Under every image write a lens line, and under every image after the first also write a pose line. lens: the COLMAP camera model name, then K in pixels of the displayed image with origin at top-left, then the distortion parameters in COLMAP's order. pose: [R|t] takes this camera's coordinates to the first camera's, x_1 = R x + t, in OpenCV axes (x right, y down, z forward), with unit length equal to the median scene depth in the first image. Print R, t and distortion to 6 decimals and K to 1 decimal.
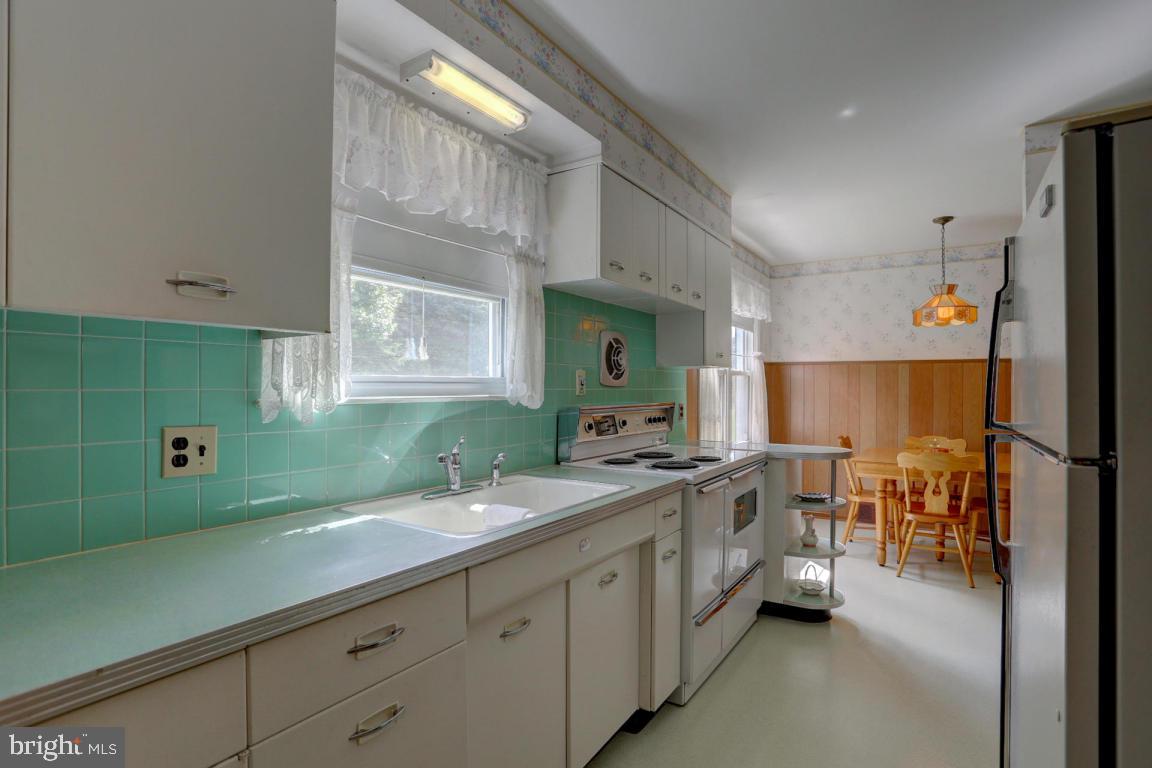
lens RADIAL K [[566.2, 0, 586.3], [0, 566.2, 387.7], [0, 0, 1]] dist [-0.058485, 0.018847]
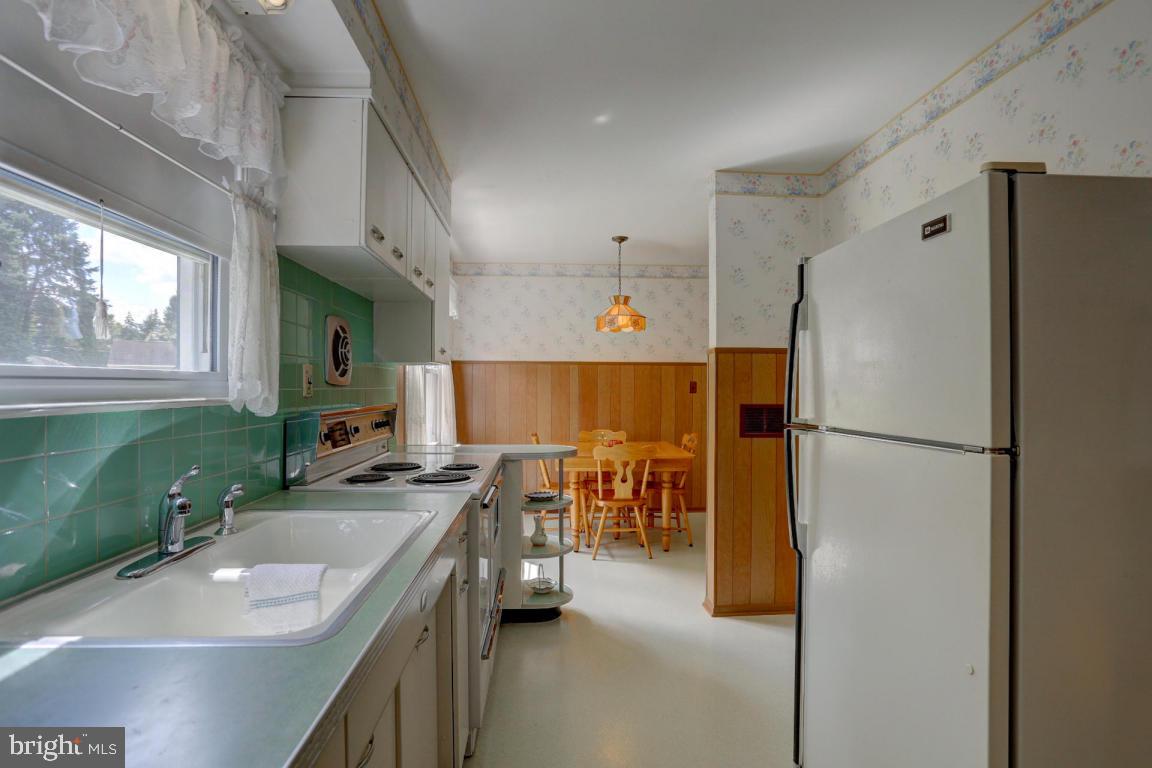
lens RADIAL K [[566.2, 0, 586.3], [0, 566.2, 387.7], [0, 0, 1]] dist [-0.058485, 0.018847]
pose [[0.808295, -0.000542, 0.588778, -0.129033], [-0.001147, 0.999996, 0.002495, -0.001073], [-0.588777, -0.002692, 0.808291, 0.141221]]
